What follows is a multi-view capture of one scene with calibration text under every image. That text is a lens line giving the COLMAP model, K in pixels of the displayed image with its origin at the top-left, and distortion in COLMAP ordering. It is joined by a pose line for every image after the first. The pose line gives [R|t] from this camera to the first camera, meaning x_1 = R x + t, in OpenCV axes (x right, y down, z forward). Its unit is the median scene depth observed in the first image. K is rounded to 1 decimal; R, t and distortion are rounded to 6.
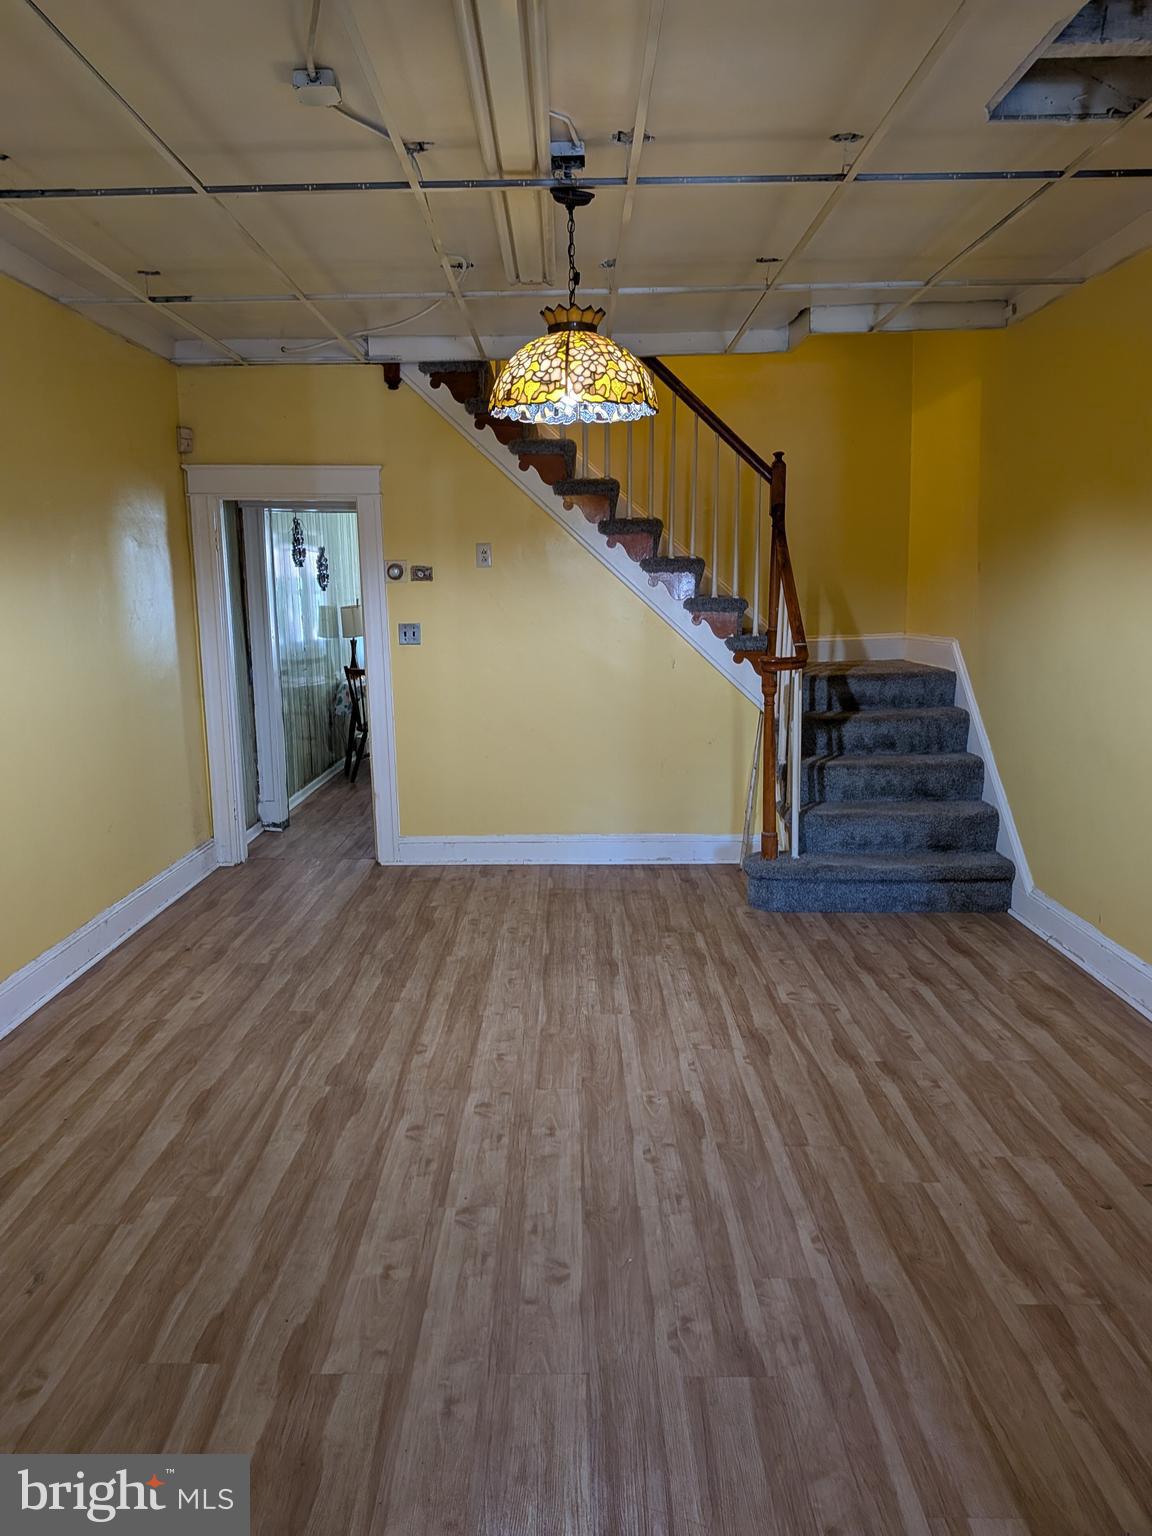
lens RADIAL K [[1103.1, 0, 576.4], [0, 1103.1, 756.8], [0, 0, 1]] dist [0.068108, -0.128019]
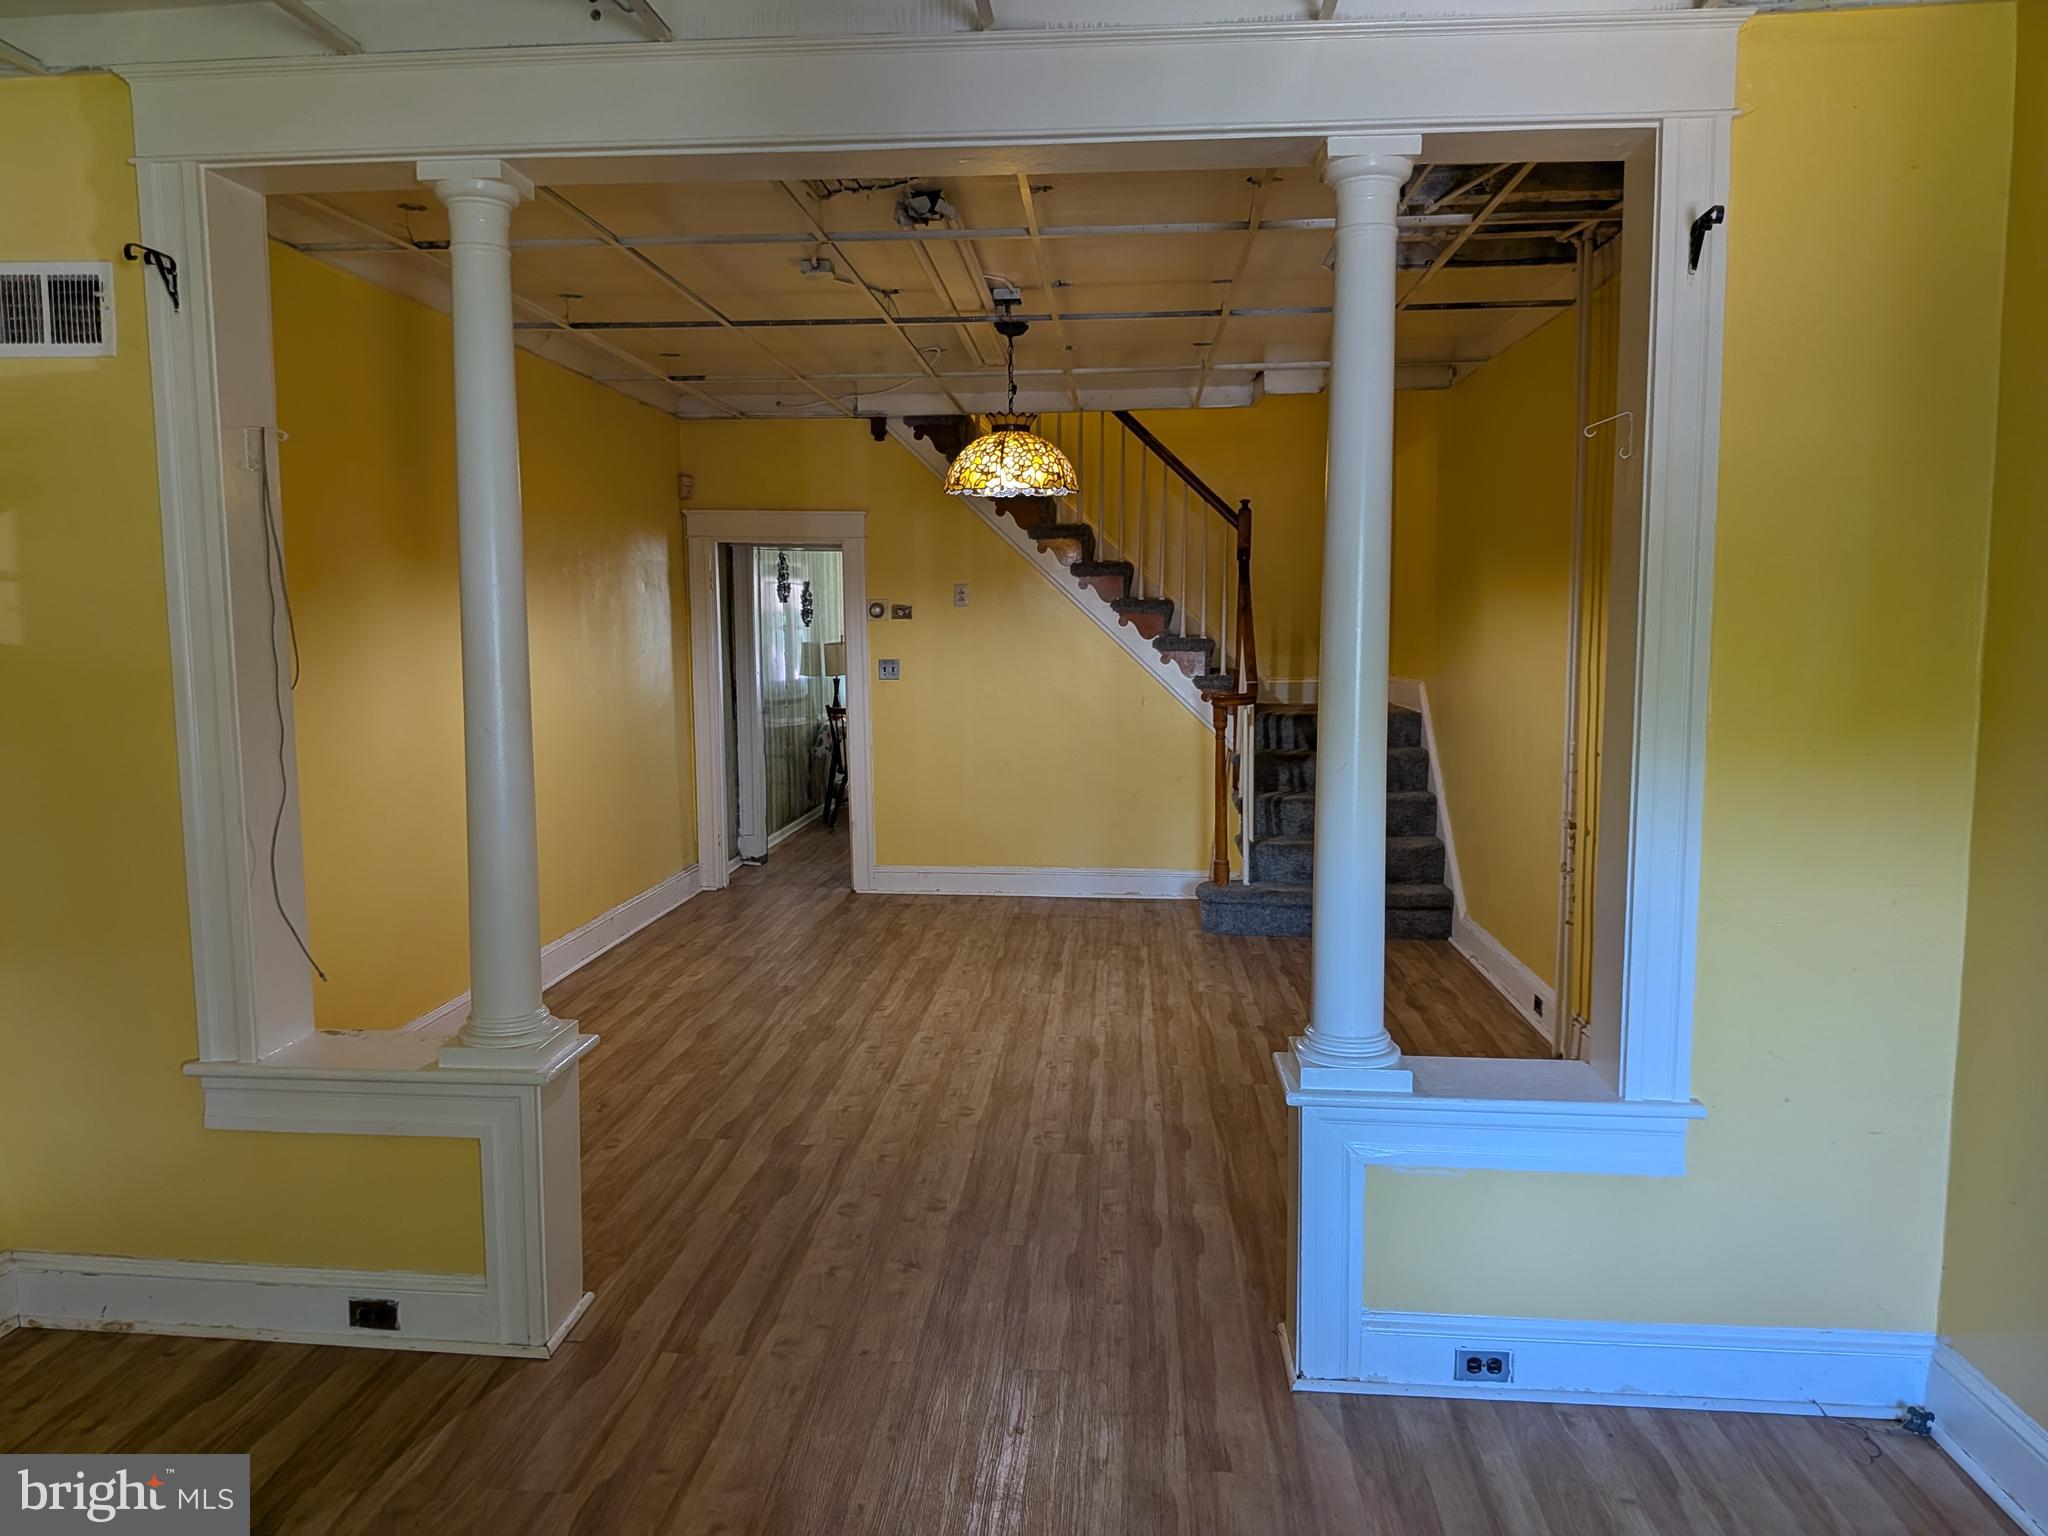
lens RADIAL K [[1470.8, 0, 1024.0], [0, 1470.8, 768.0], [0, 0, 1]] dist [0.068108, -0.128019]
pose [[0.997311, 0.016100, -0.071498, 0.102680], [-0.019884, 0.998421, -0.052529, 0.069691], [0.070540, 0.053810, 0.996057, -0.493246]]
